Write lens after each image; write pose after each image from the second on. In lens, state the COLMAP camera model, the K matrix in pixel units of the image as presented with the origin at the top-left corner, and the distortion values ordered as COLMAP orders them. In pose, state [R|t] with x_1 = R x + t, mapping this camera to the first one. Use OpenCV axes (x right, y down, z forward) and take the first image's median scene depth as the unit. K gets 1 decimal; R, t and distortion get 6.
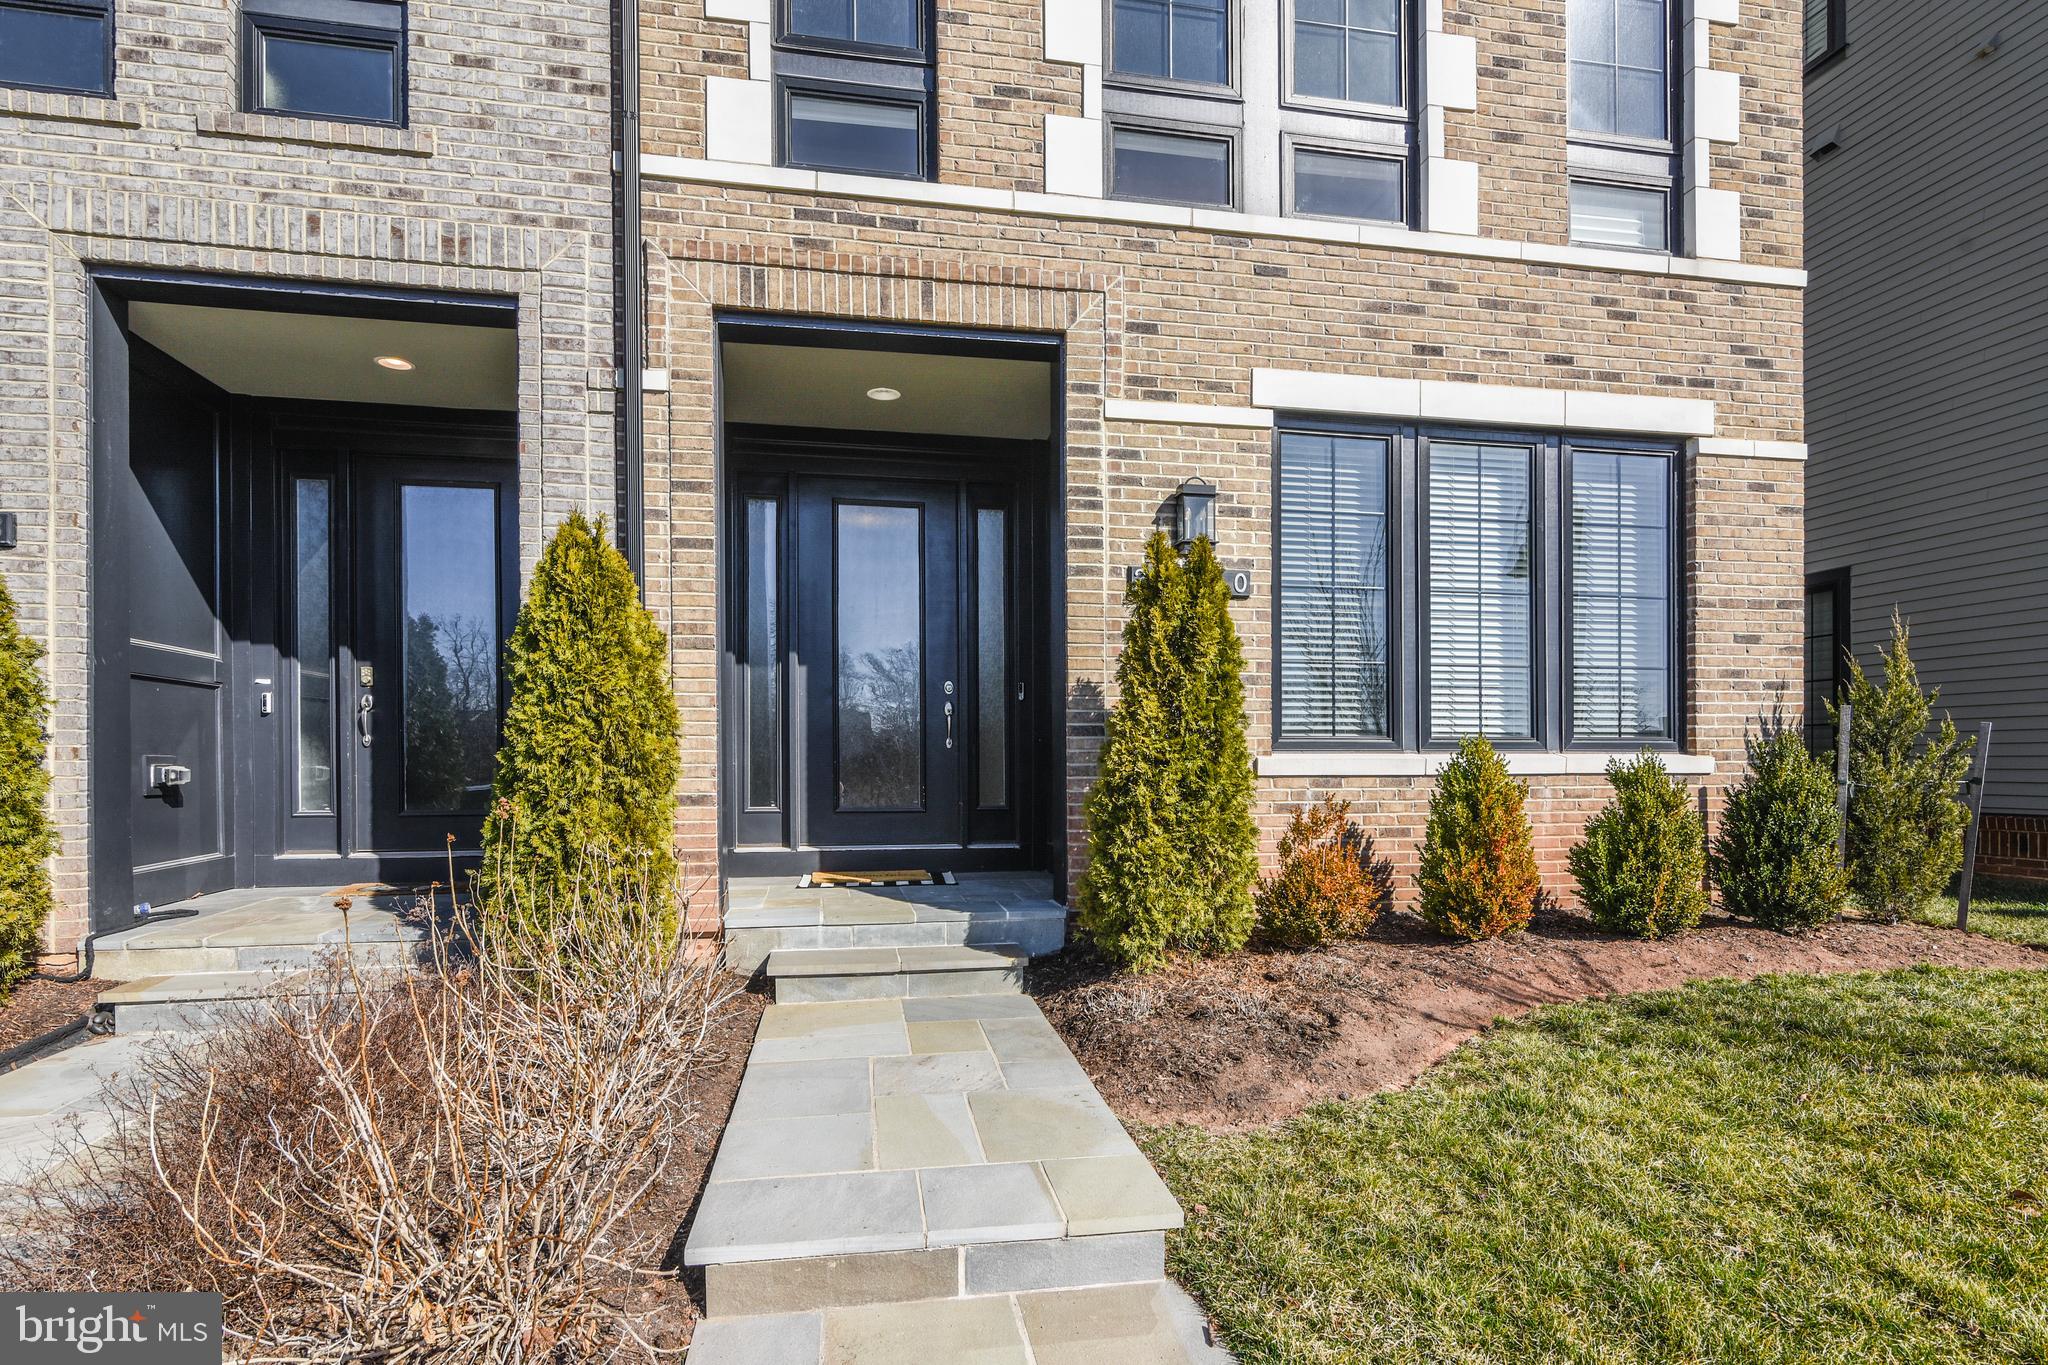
lens RADIAL K [[1072.8, 0, 1024.0], [0, 1072.8, 682.5], [0, 0, 1]] dist [-0.003846, -0.000669]
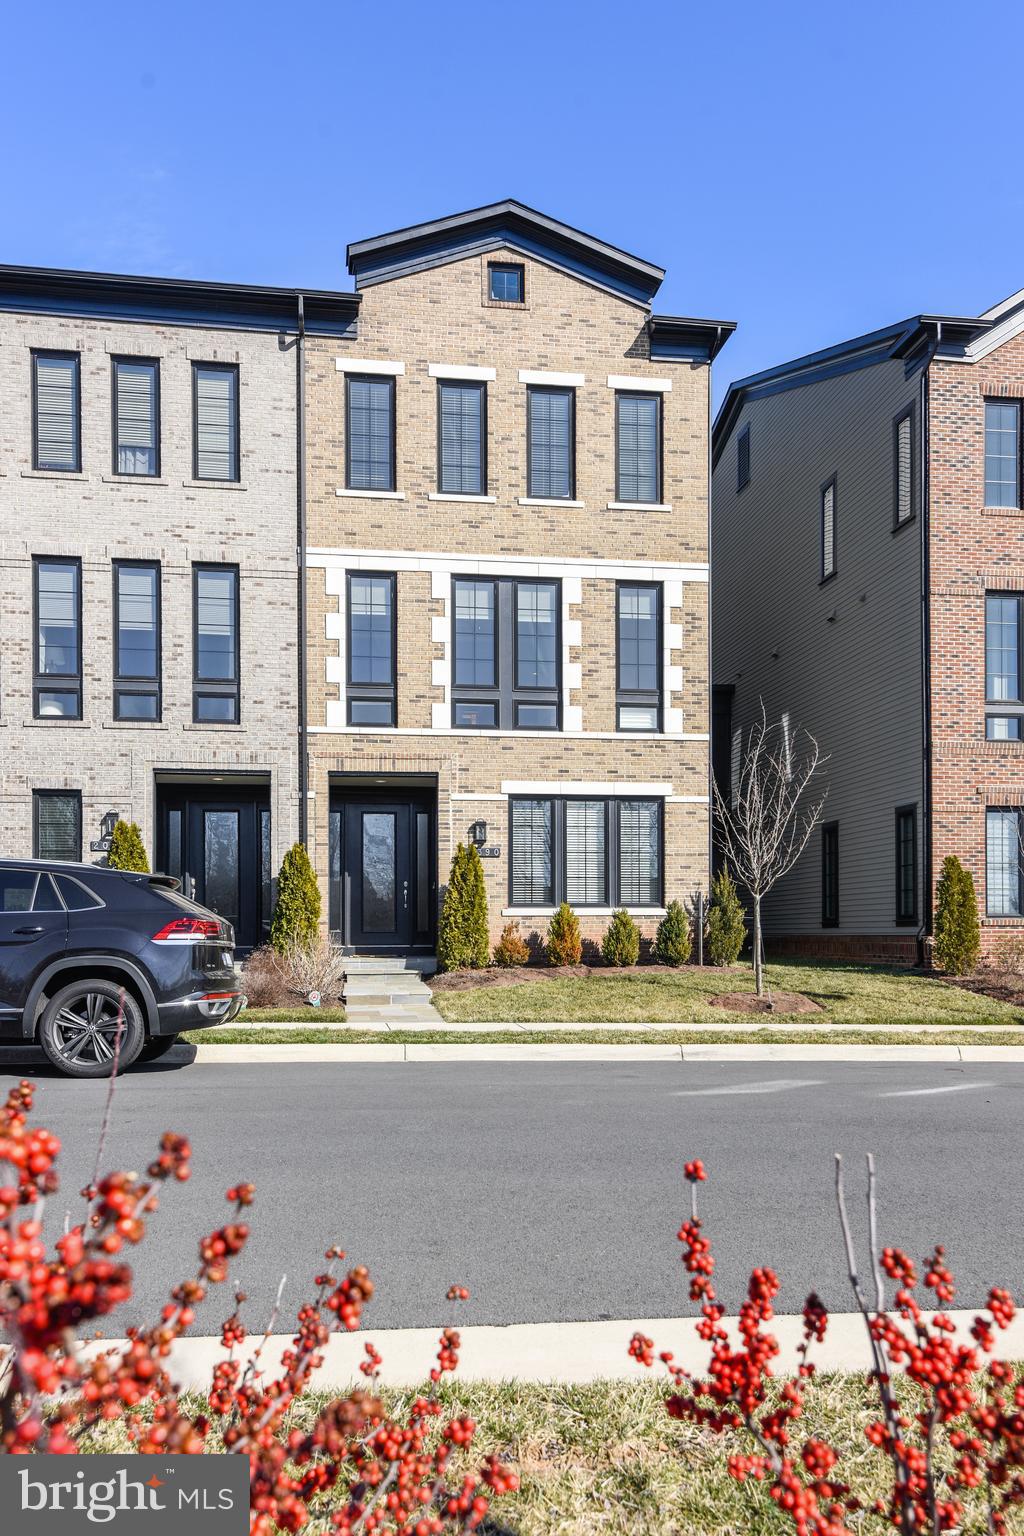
lens RADIAL K [[1218.0, 0, 518.8], [0, 1218.0, 745.3], [0, 0, 1]] dist [0.032076, 0.000632]
pose [[0.999696, -0.006147, -0.023867, 0.364355], [0.004333, 0.997150, -0.075323, -0.139897], [0.024262, 0.075197, 0.996874, -2.580823]]
